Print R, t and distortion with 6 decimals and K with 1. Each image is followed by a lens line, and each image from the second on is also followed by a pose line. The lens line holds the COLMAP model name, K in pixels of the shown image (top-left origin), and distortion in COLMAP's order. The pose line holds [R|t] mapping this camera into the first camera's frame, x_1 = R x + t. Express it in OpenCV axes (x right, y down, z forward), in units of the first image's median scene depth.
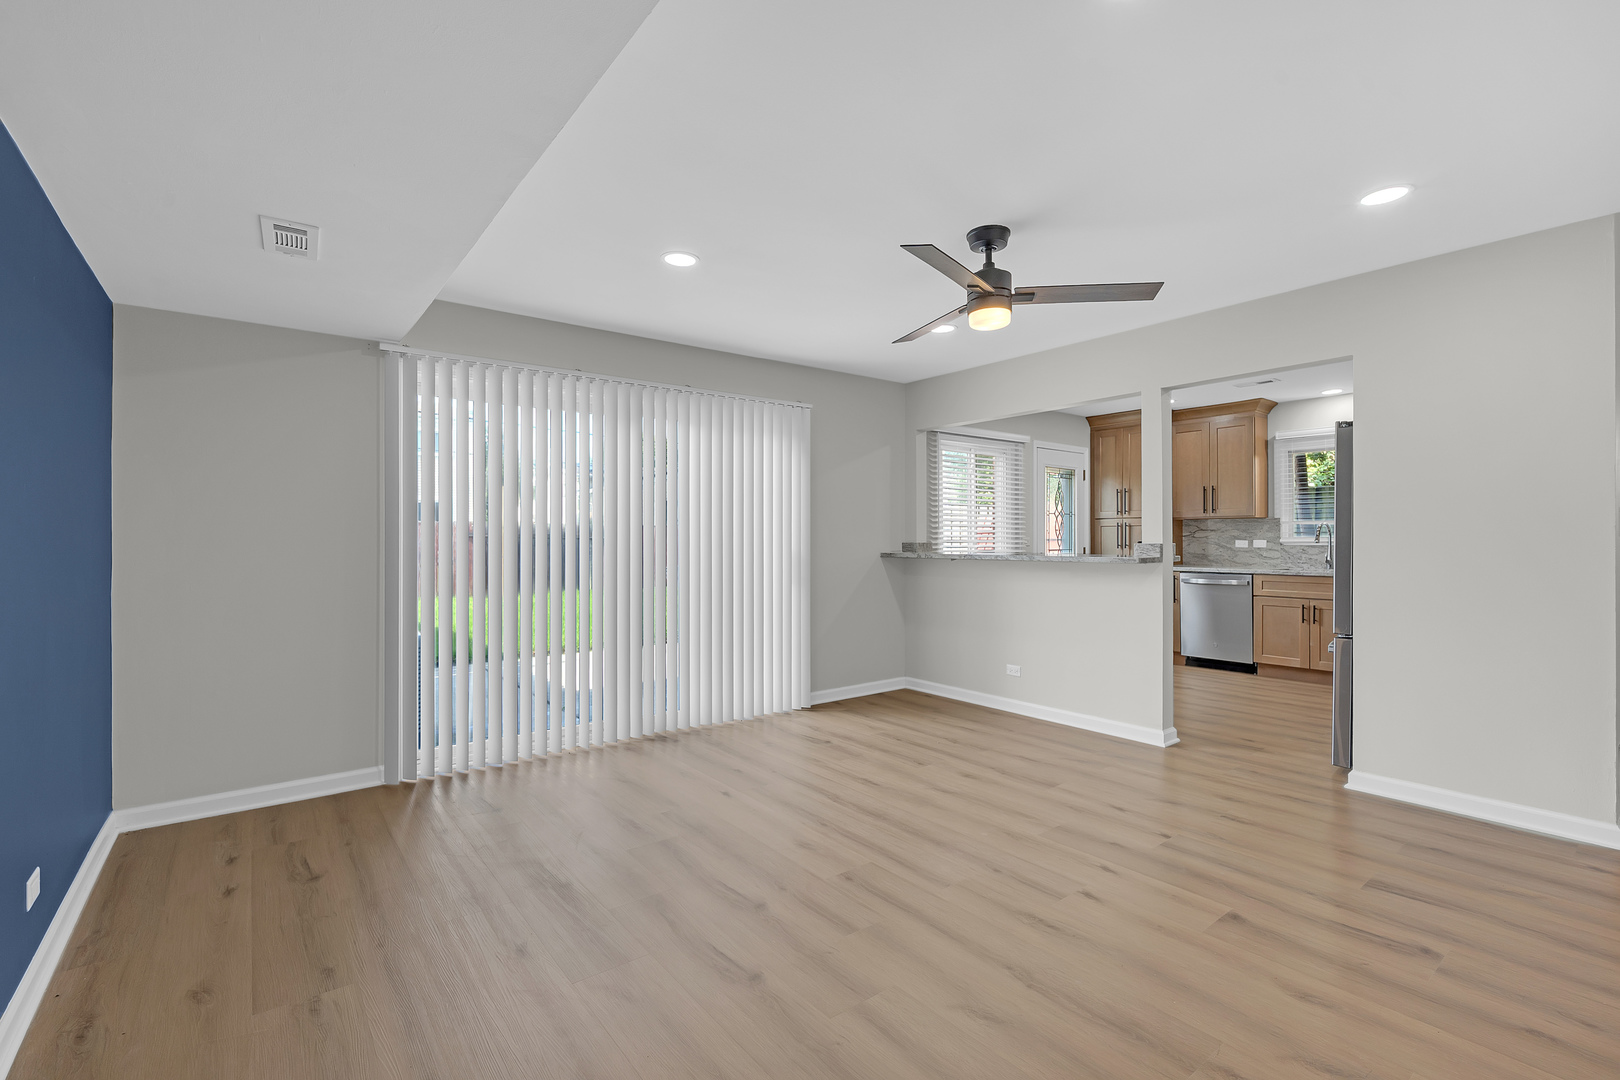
lens RADIAL K [[714.8, 0, 803.9], [0, 714.8, 536.5], [0, 0, 1]] dist [-0.002732, -0.000504]
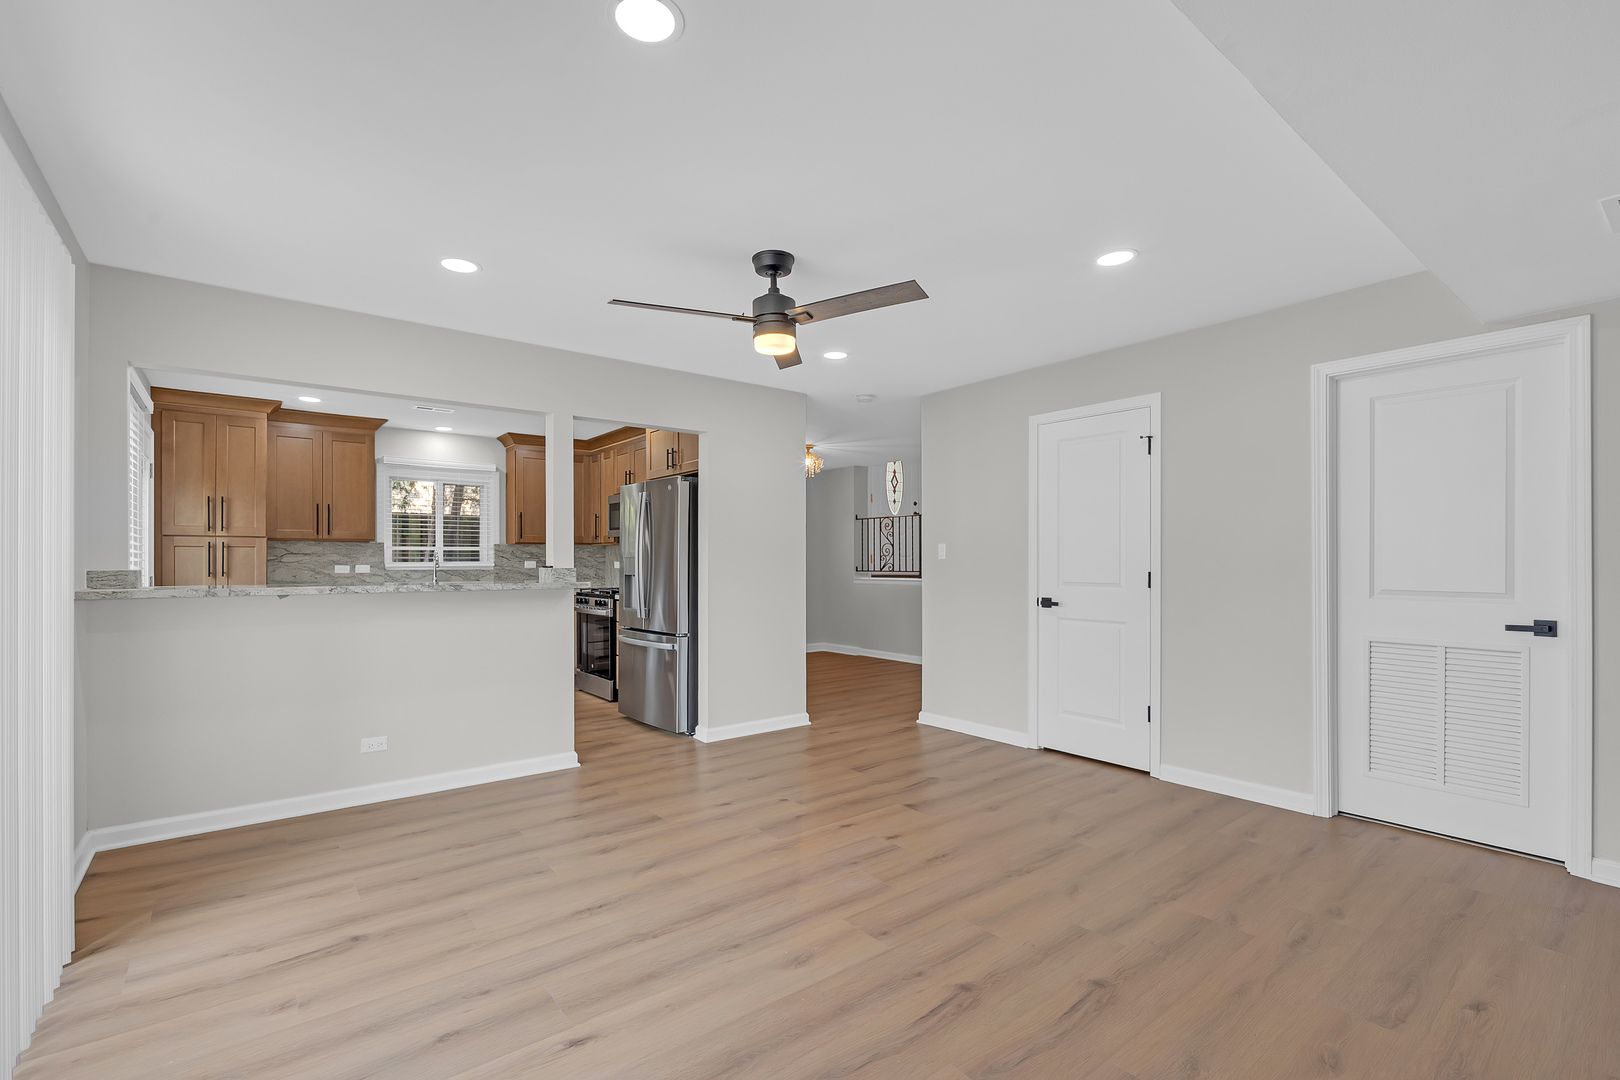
lens RADIAL K [[714.8, 0, 805.9], [0, 714.8, 554.5], [0, 0, 1]] dist [-0.002732, -0.000504]
pose [[-0.010374, 0.013556, 0.999854, -0.522037], [-0.002130, 0.999906, -0.013578, 0.003957], [-0.999944, -0.002271, -0.010344, 0.676774]]
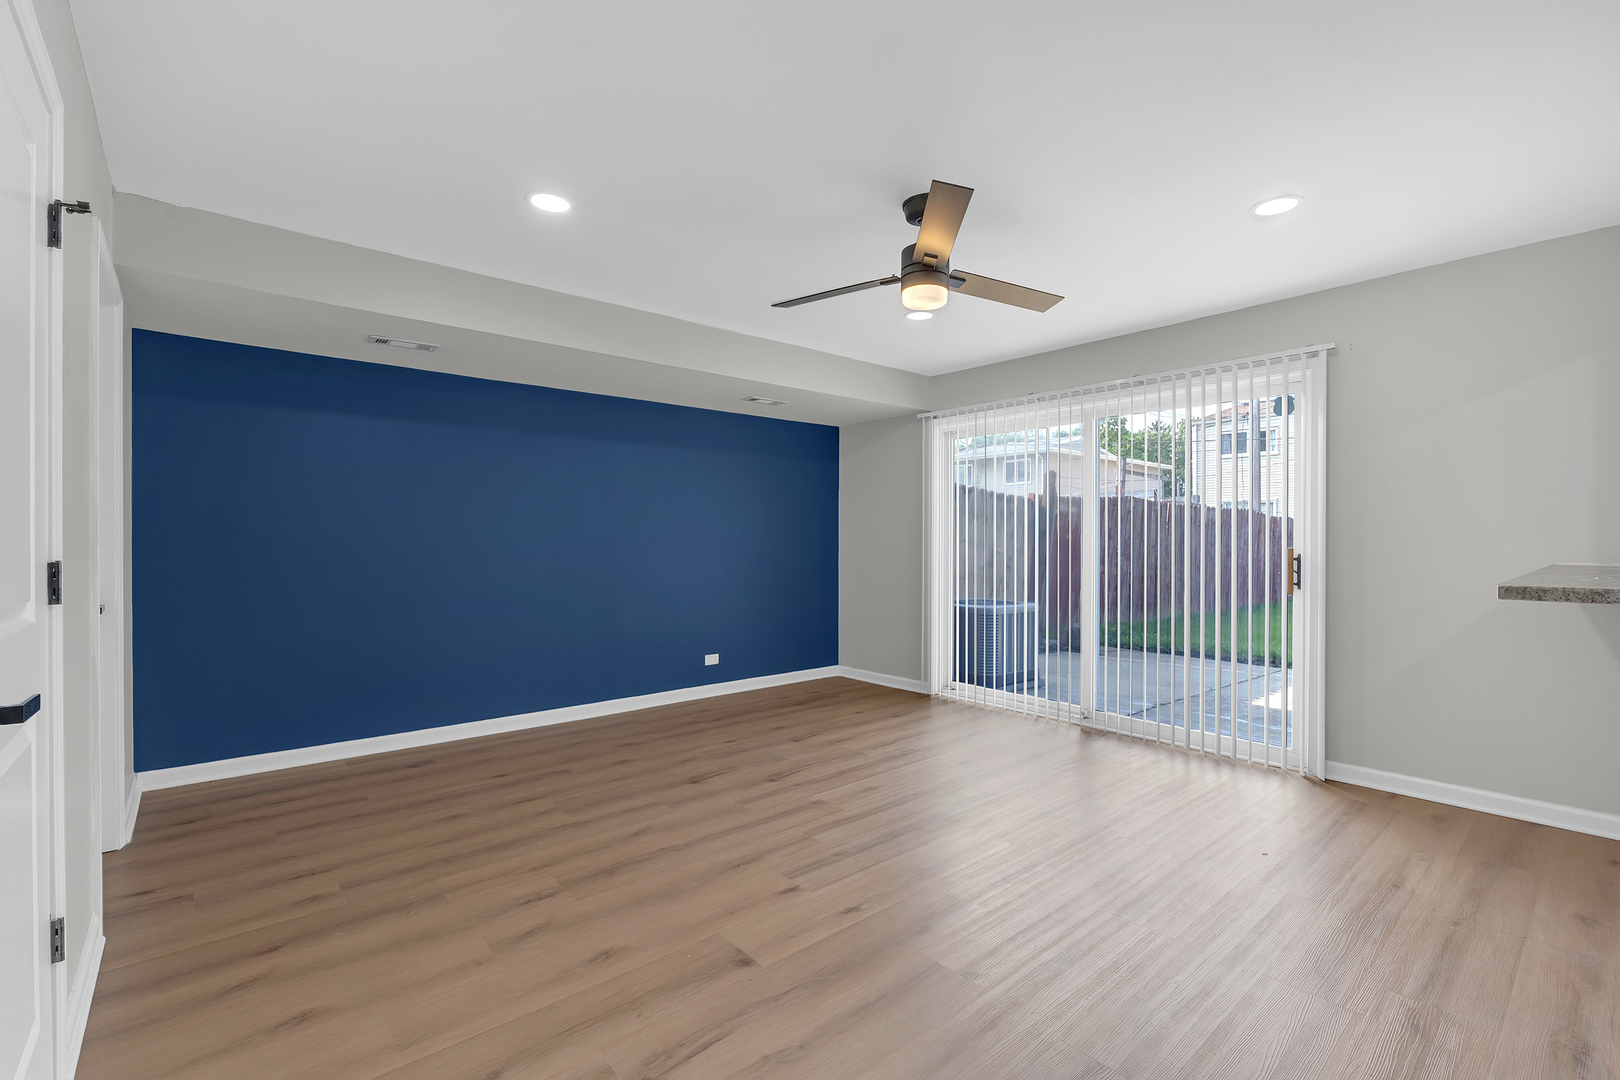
lens RADIAL K [[714.8, 0, 808.0], [0, 714.8, 541.9], [0, 0, 1]] dist [-0.002732, -0.000504]
pose [[0.048003, 0.006091, -0.998829, 0.812377], [0.001032, 0.999981, 0.006147, 0.003120], [0.998847, -0.001326, 0.047995, 0.564479]]
